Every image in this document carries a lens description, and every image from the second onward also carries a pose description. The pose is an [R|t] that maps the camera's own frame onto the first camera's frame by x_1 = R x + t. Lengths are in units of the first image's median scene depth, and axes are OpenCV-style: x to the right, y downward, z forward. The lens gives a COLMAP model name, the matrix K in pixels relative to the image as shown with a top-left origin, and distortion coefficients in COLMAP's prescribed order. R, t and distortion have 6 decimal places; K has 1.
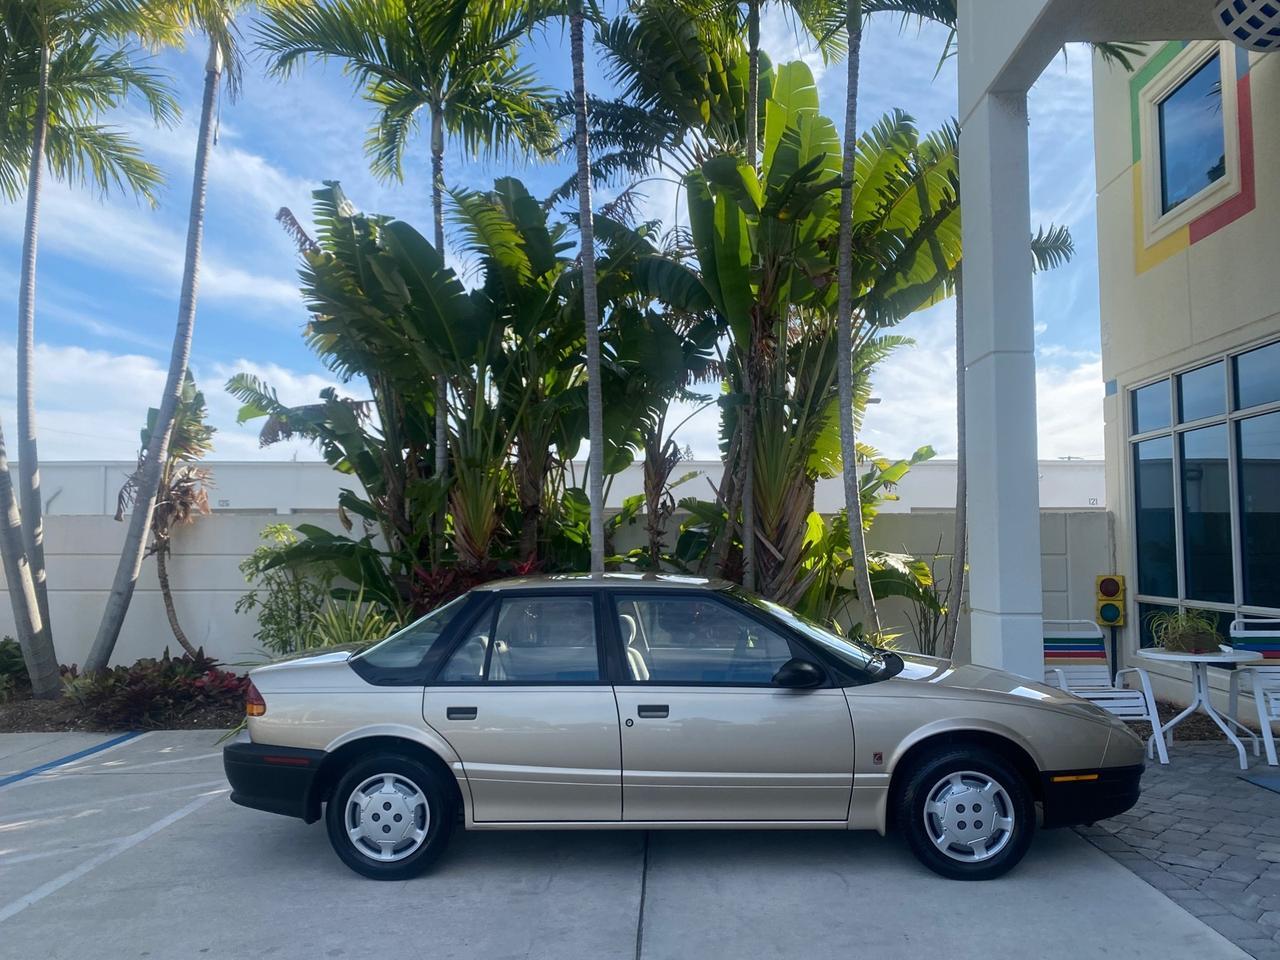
lens RADIAL K [[982.5, 0, 642.6], [0, 982.5, 479.3], [0, 0, 1]] dist [0.019140, -0.015532]
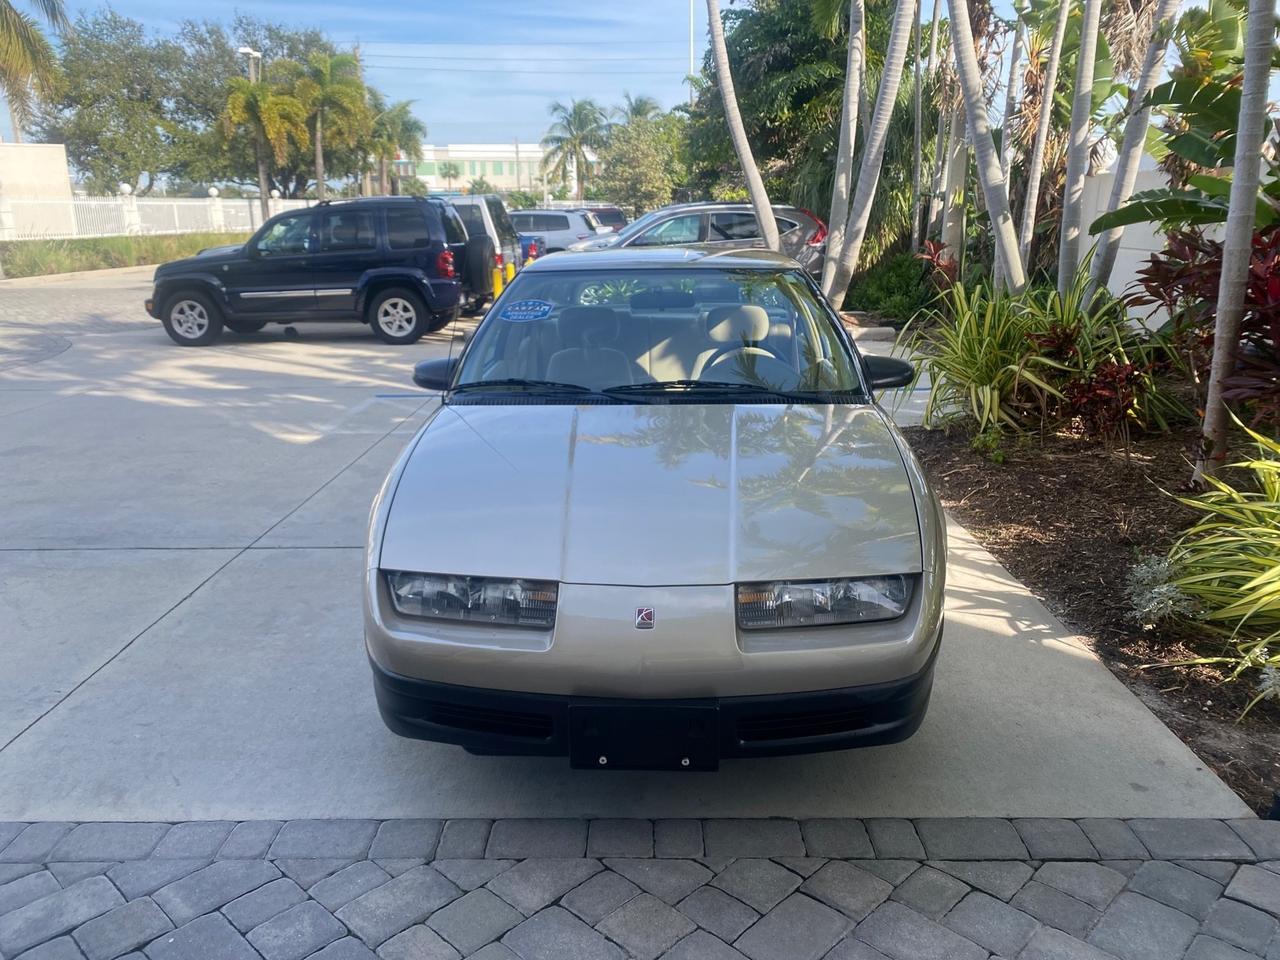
lens RADIAL K [[984.3, 0, 641.3], [0, 984.3, 478.2], [0, 0, 1]] dist [0.017149, -0.012206]
pose [[0.012382, 0.266474, -0.963763, 0.462047], [0.074369, 0.960921, 0.266644, 0.034307], [0.997154, -0.074976, -0.007919, 0.547848]]
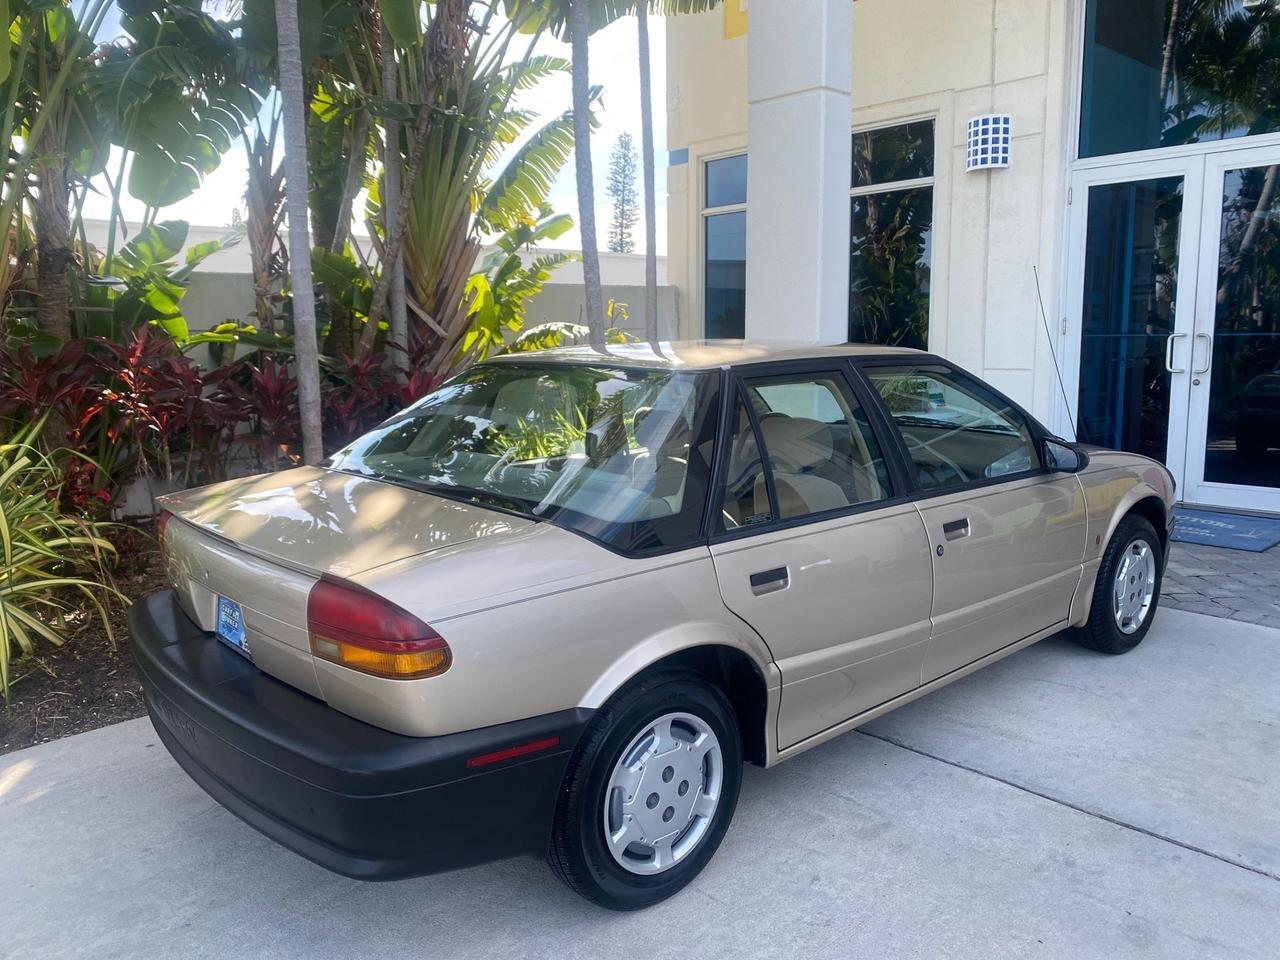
lens RADIAL K [[985.2, 0, 637.2], [0, 985.2, 473.1], [0, 0, 1]] dist [0.005334, 0.002075]
pose [[0.719475, -0.107061, 0.686217, -0.294492], [-0.035325, 0.981127, 0.190108, 0.034531], [-0.693620, -0.161019, 0.702114, 0.317150]]
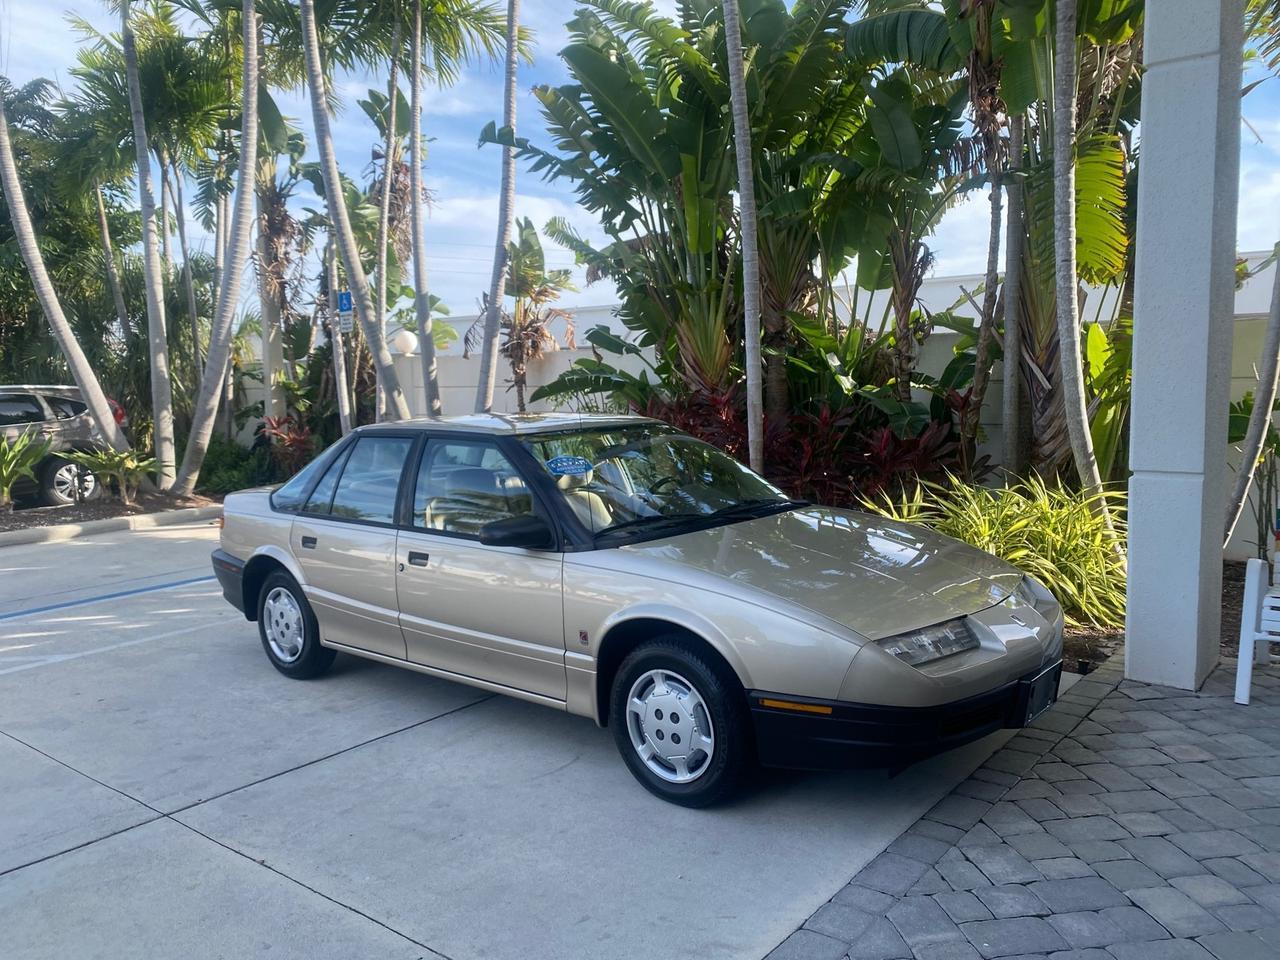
lens RADIAL K [[976.7, 0, 640.1], [0, 976.7, 480.5], [0, 0, 1]] dist [0.059601, -0.108563]
pose [[0.788998, 0.051380, -0.612244, 0.361455], [0.060428, 0.985176, 0.160550, 0.009443], [0.611417, -0.163671, 0.774197, 0.189367]]
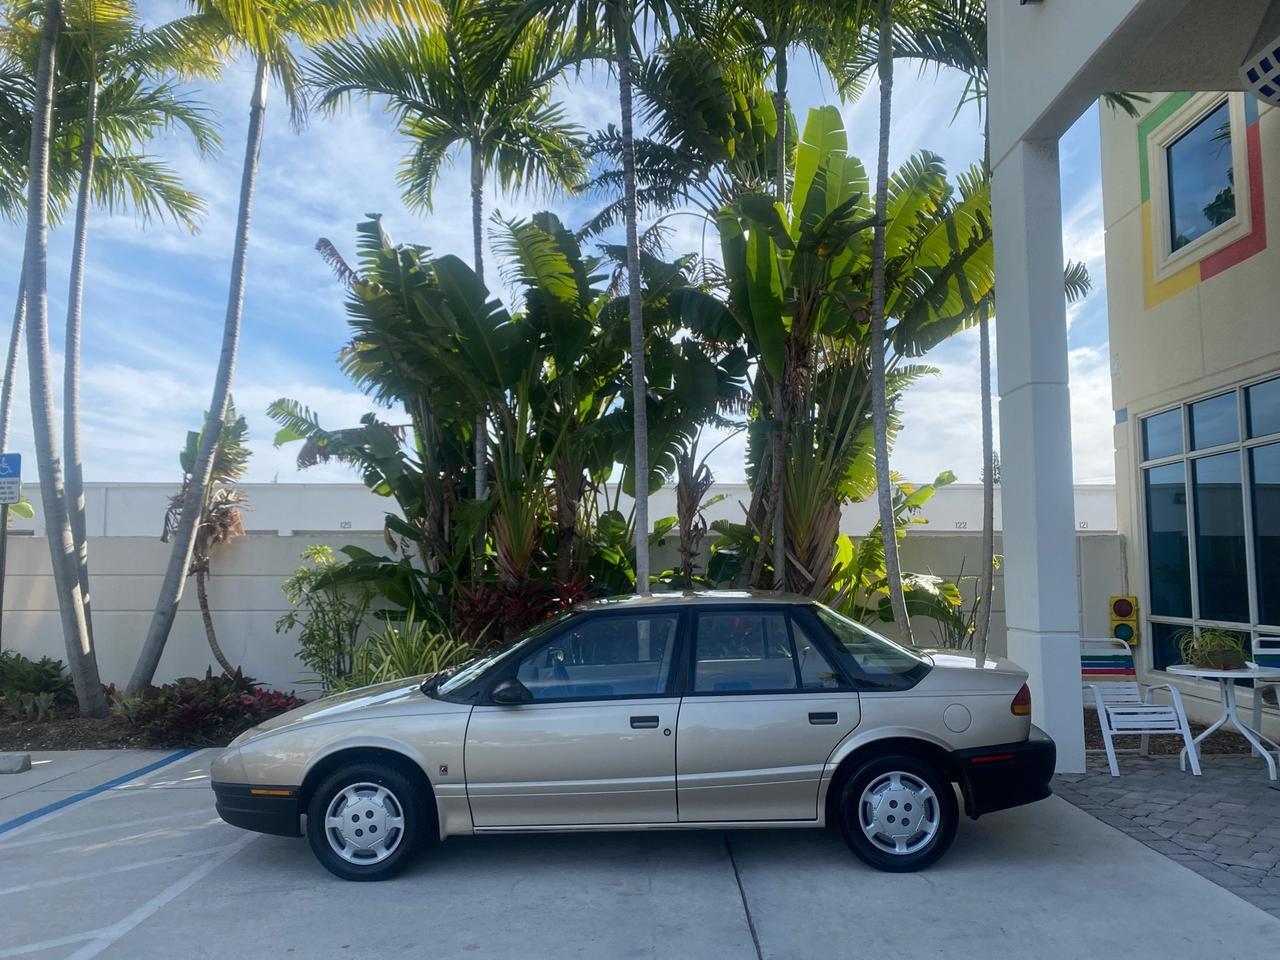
lens RADIAL K [[982.7, 0, 640.7], [0, 982.7, 476.2], [0, 0, 1]] dist [0.019892, -0.016504]
pose [[0.999772, 0.003091, 0.021140, -0.060173], [-0.002542, 0.999661, -0.025915, -0.000835], [-0.021213, 0.025855, 0.999441, -0.032176]]
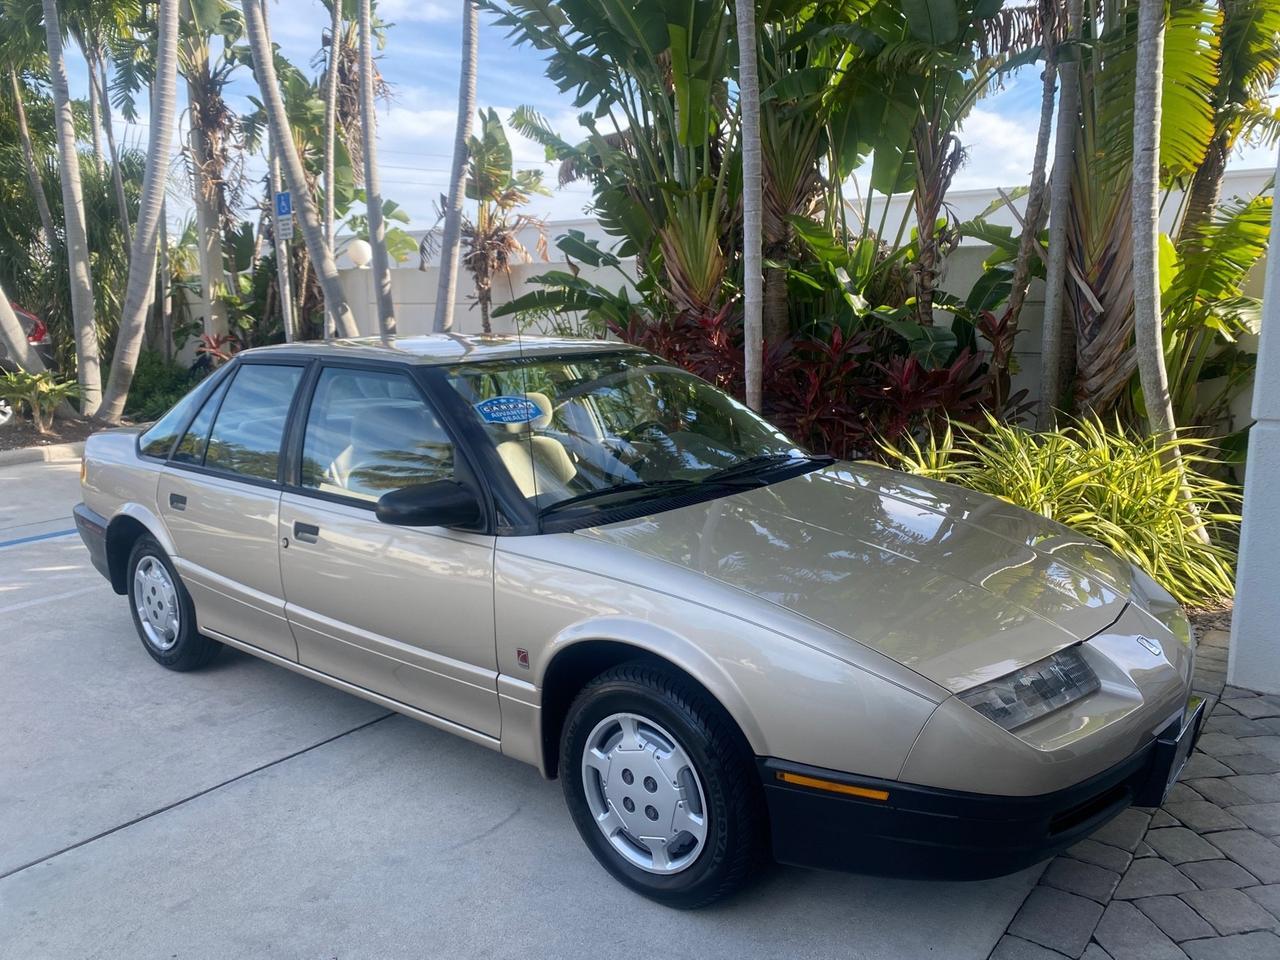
lens RADIAL K [[982.2, 0, 640.0], [0, 982.2, 474.7], [0, 0, 1]] dist [0.015404, -0.009375]
pose [[0.798688, 0.102048, -0.593030, 0.293246], [0.048635, 0.971344, 0.232649, 0.019856], [0.599777, -0.214656, 0.770837, 0.284643]]
